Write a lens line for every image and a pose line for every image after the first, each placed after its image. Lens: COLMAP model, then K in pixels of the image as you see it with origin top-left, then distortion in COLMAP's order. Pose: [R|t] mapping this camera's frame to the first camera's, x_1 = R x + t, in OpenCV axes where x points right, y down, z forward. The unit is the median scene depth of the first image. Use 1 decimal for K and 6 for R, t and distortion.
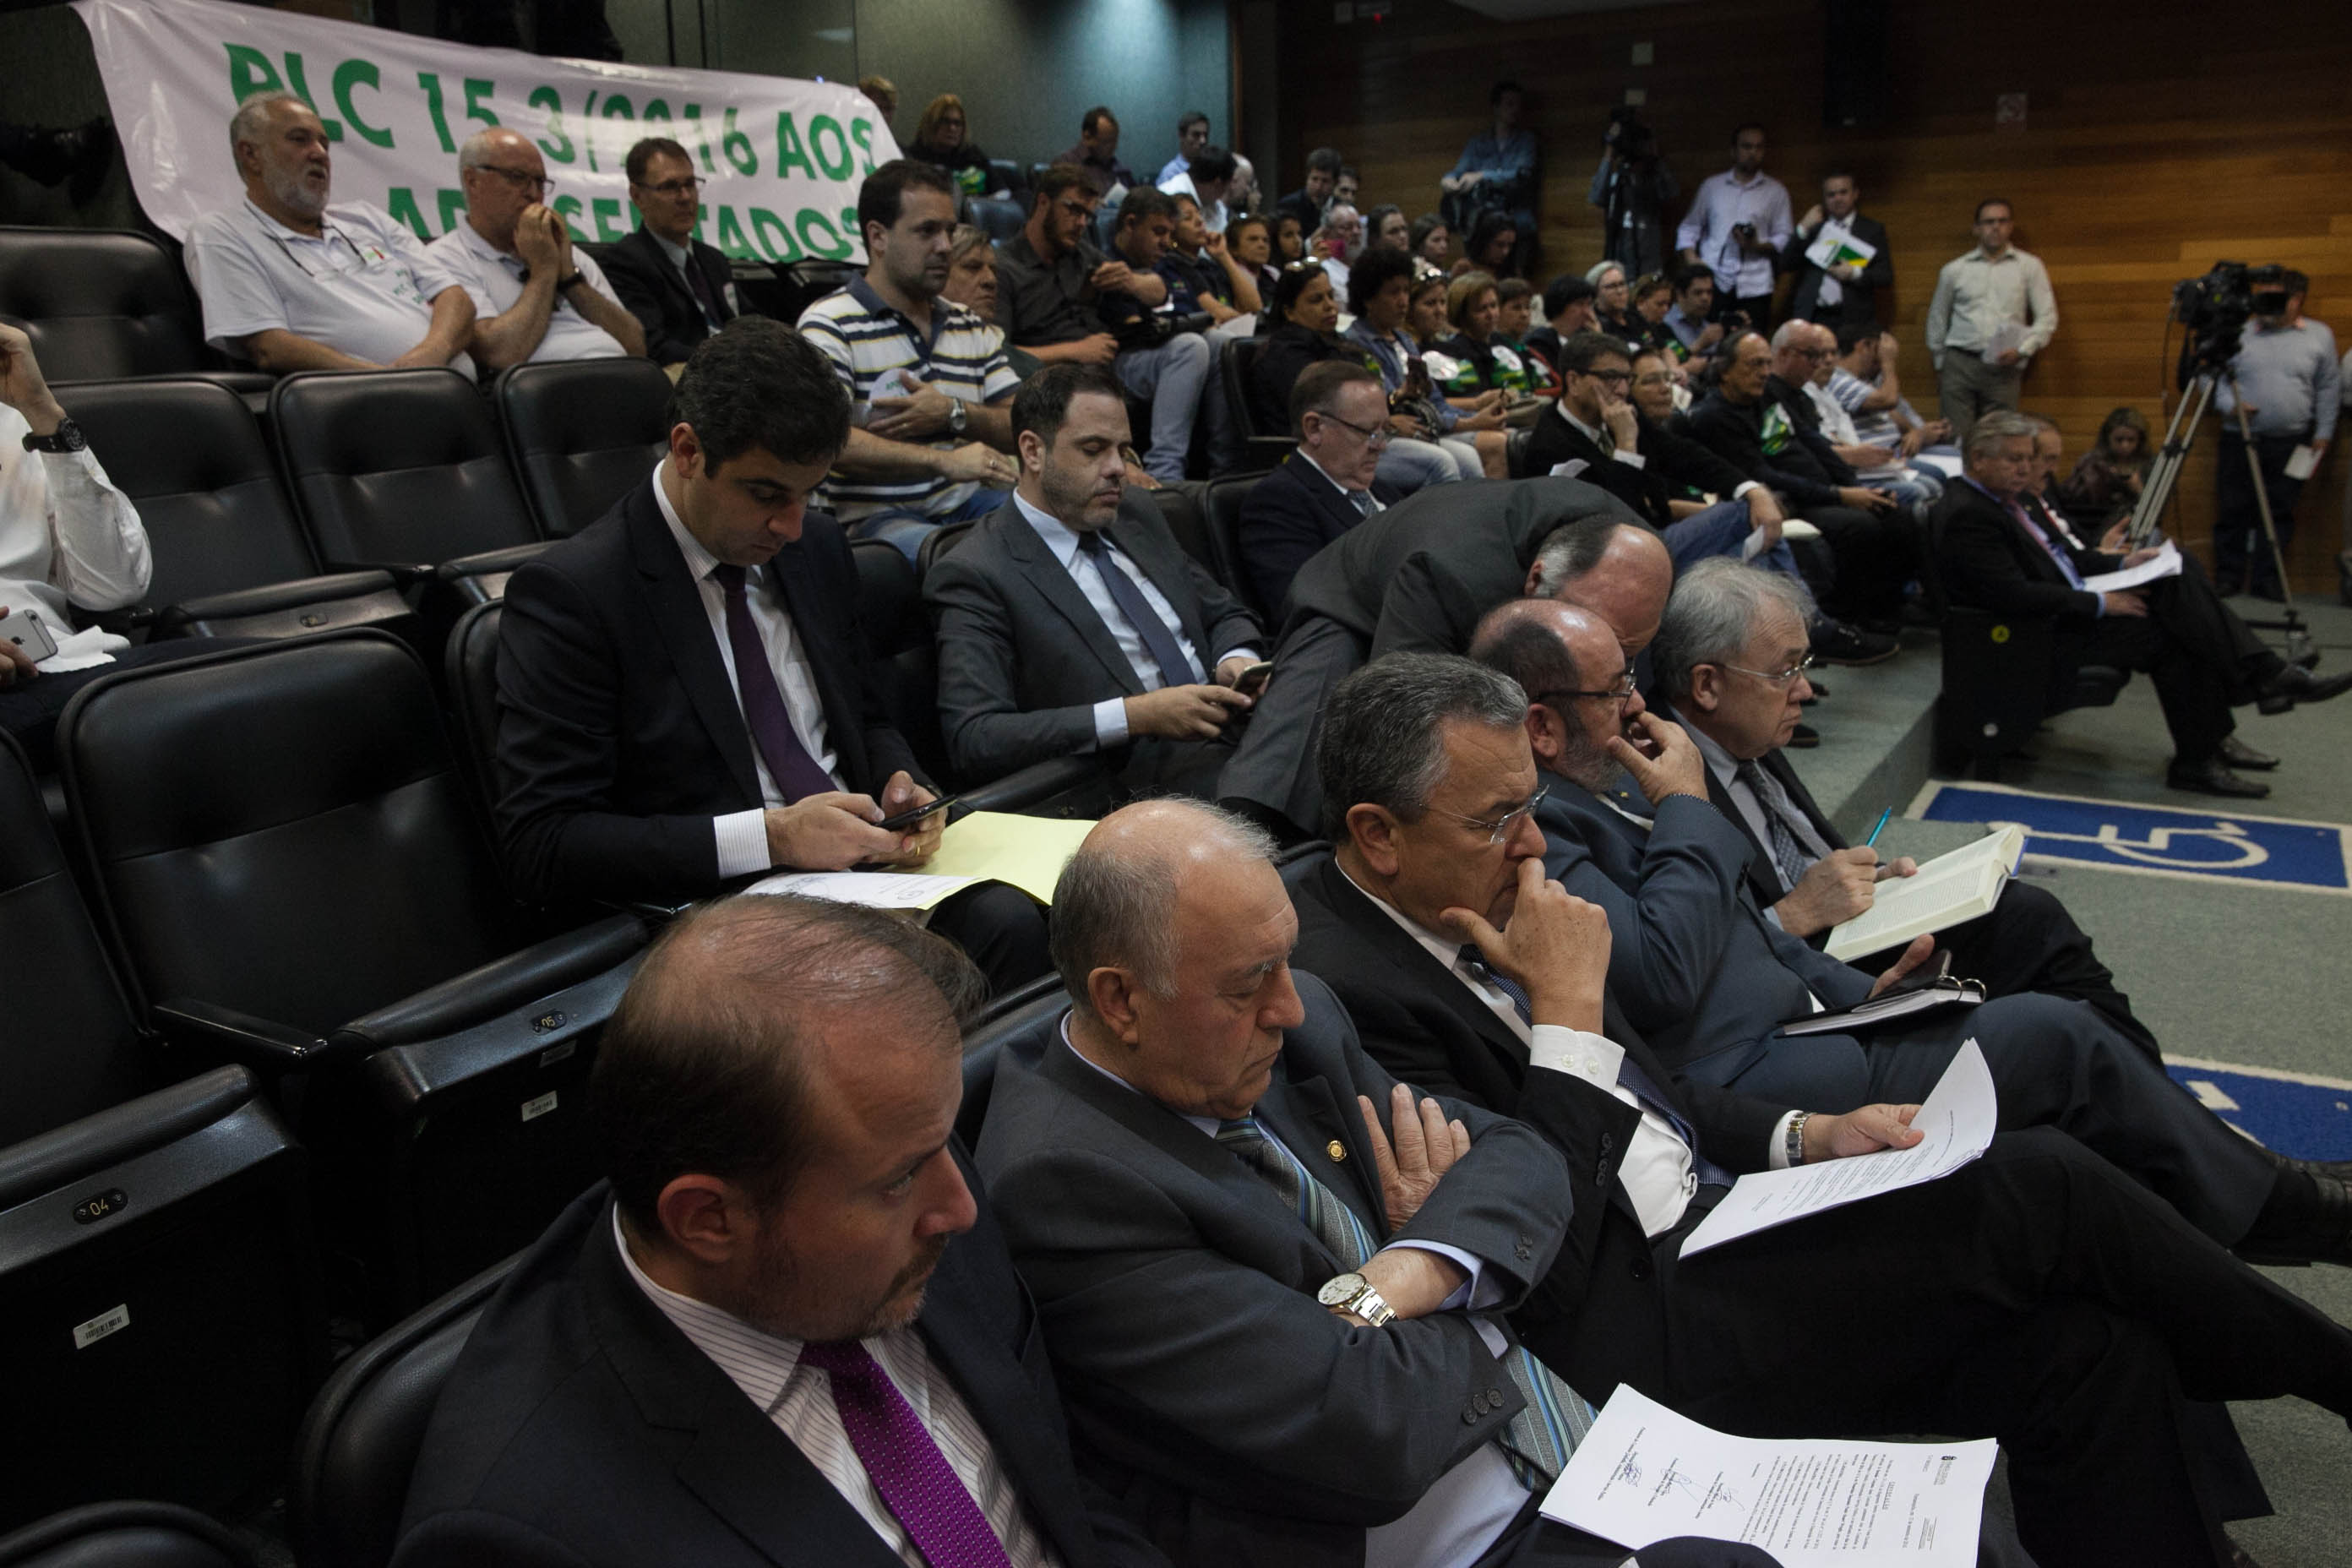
lens RADIAL K [[1780.2, 0, 1164.9], [0, 1780.2, 822.6], [0, 0, 1]] dist [-0.071590, 0.064435]
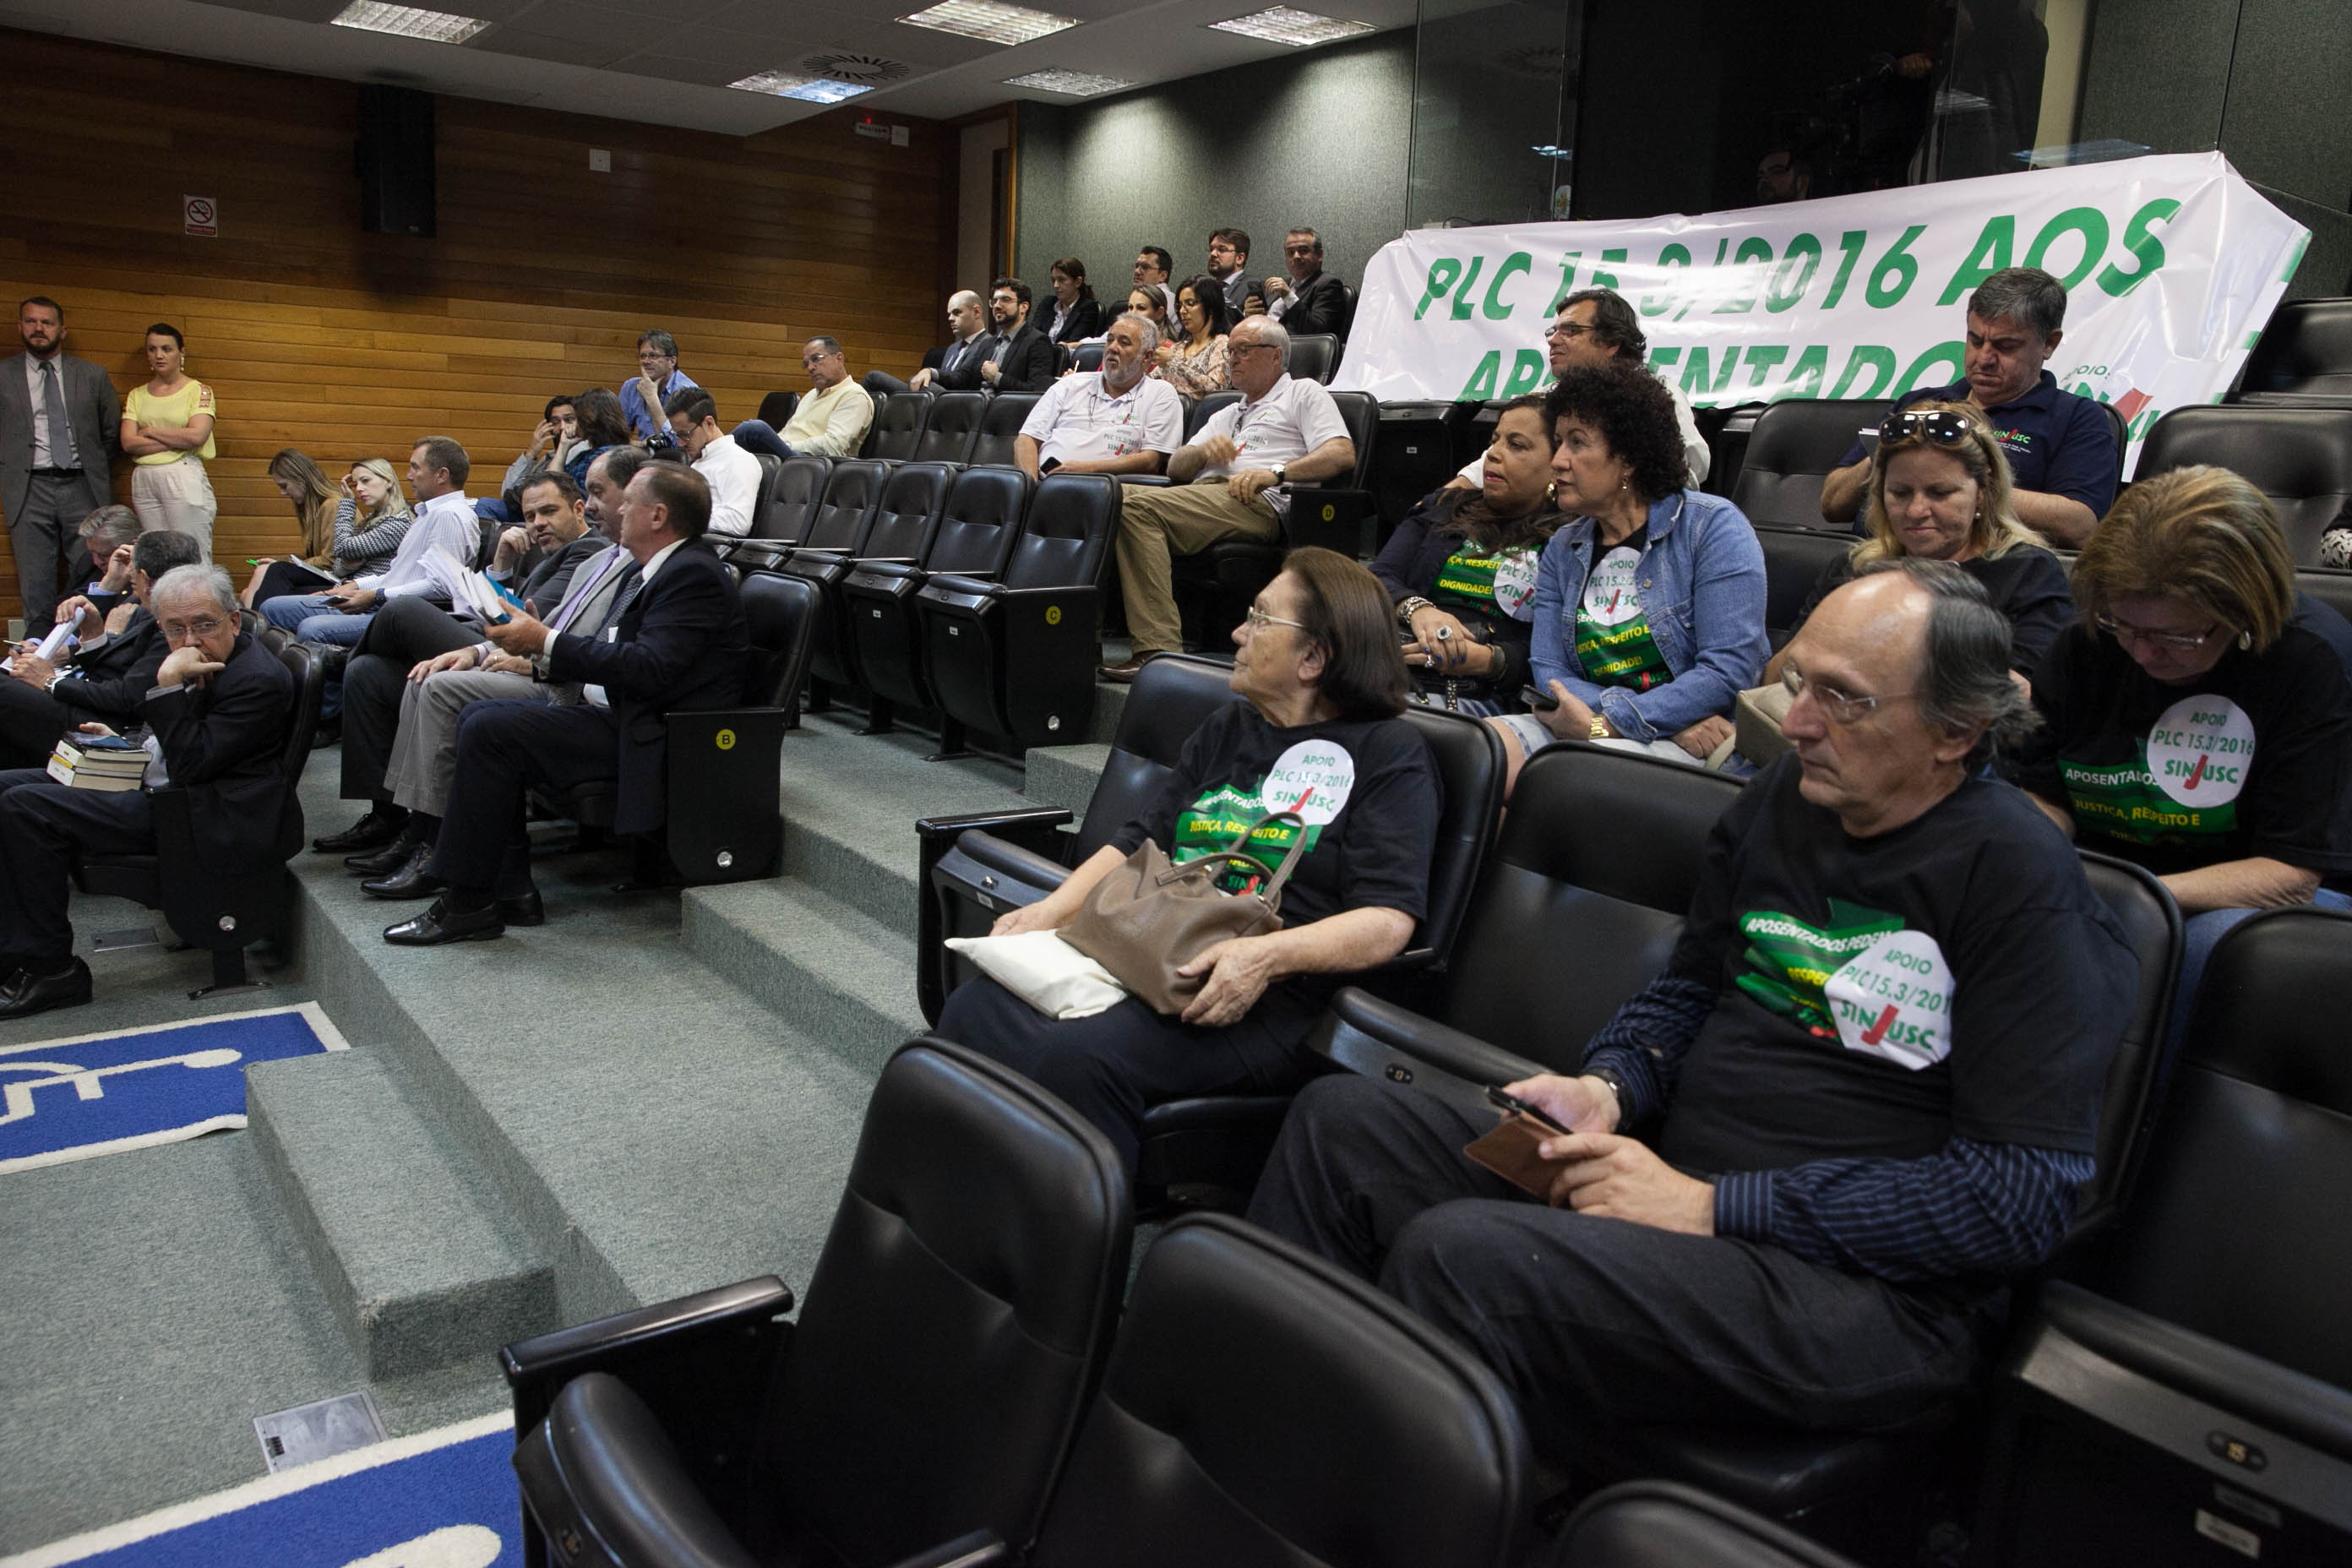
lens RADIAL K [[1666.0, 0, 1172.5], [0, 1666.0, 792.4], [0, 0, 1]] dist [-0.049607, 0.017242]
pose [[-0.371438, 0.201890, -0.906242, 0.712022], [-0.276851, 0.907586, 0.315661, -0.351440], [0.886221, 0.368142, -0.281218, 1.131657]]
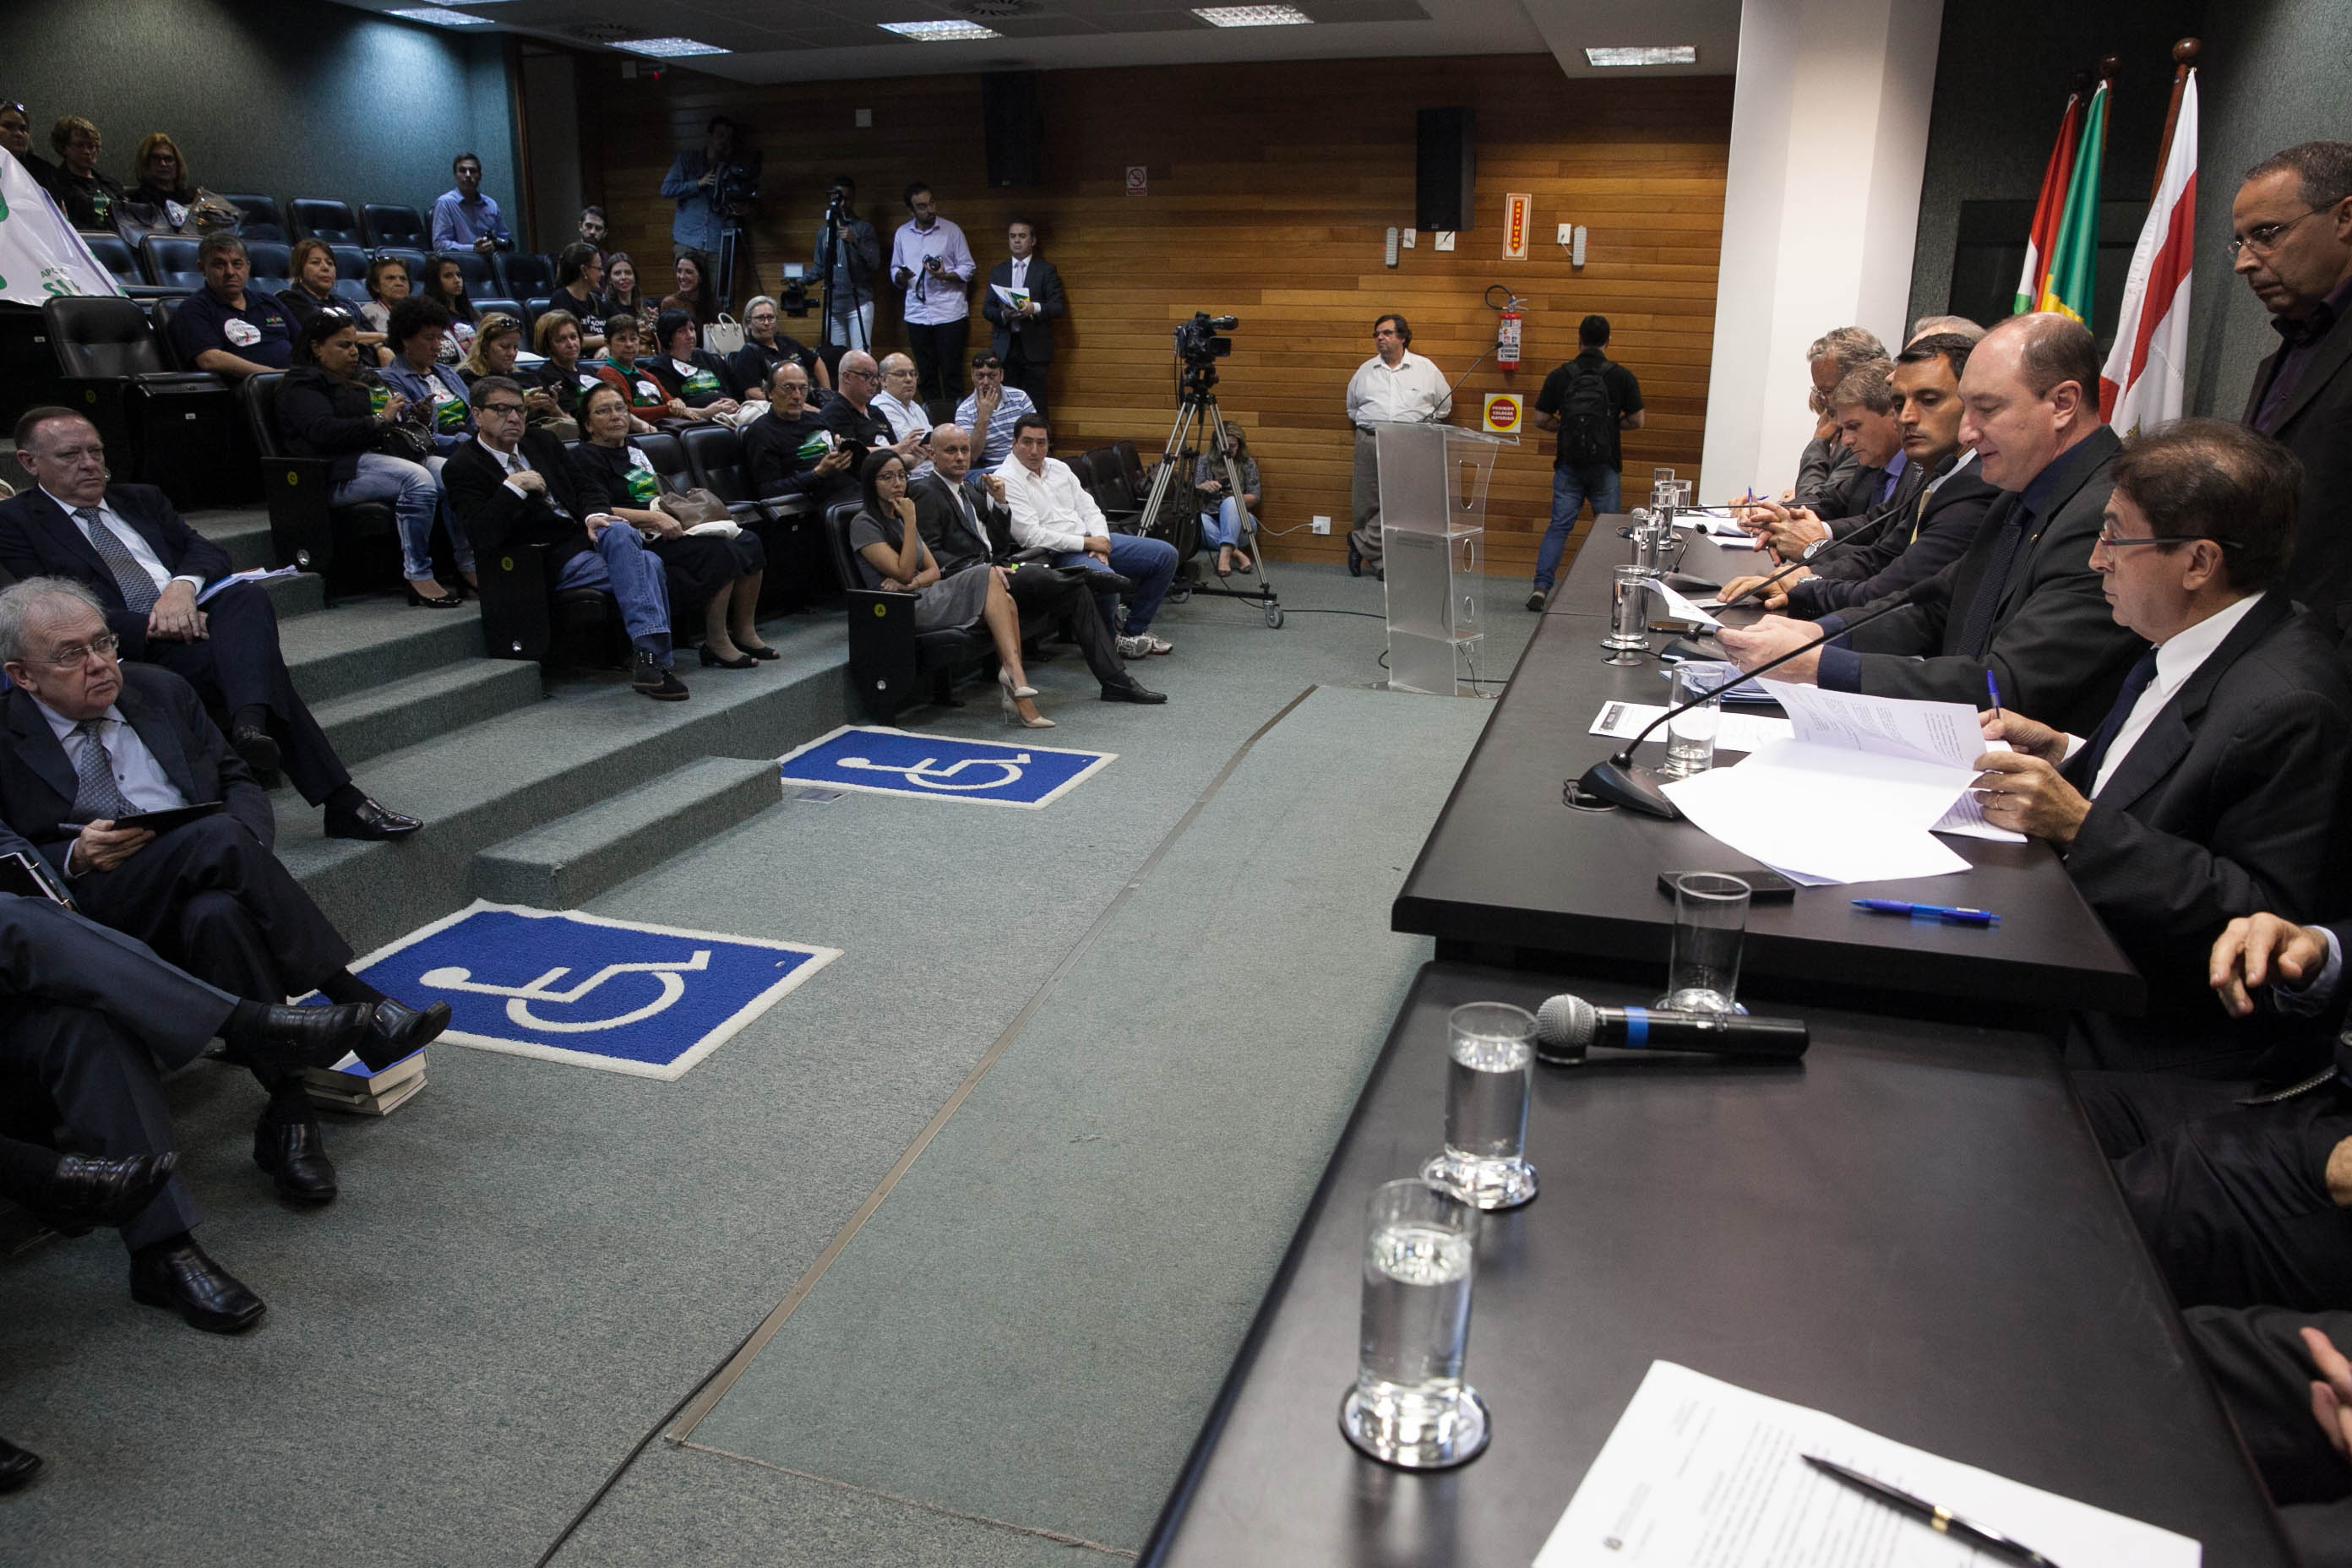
lens RADIAL K [[1608.4, 0, 1168.6], [0, 1608.4, 789.3], [0, 0, 1]] dist [-0.096192, 0.069470]
pose [[0.974967, -0.031481, 0.220110, 0.410171], [0.027312, 0.999386, 0.021958, 0.002814], [-0.220666, -0.015397, 0.975228, -0.187281]]
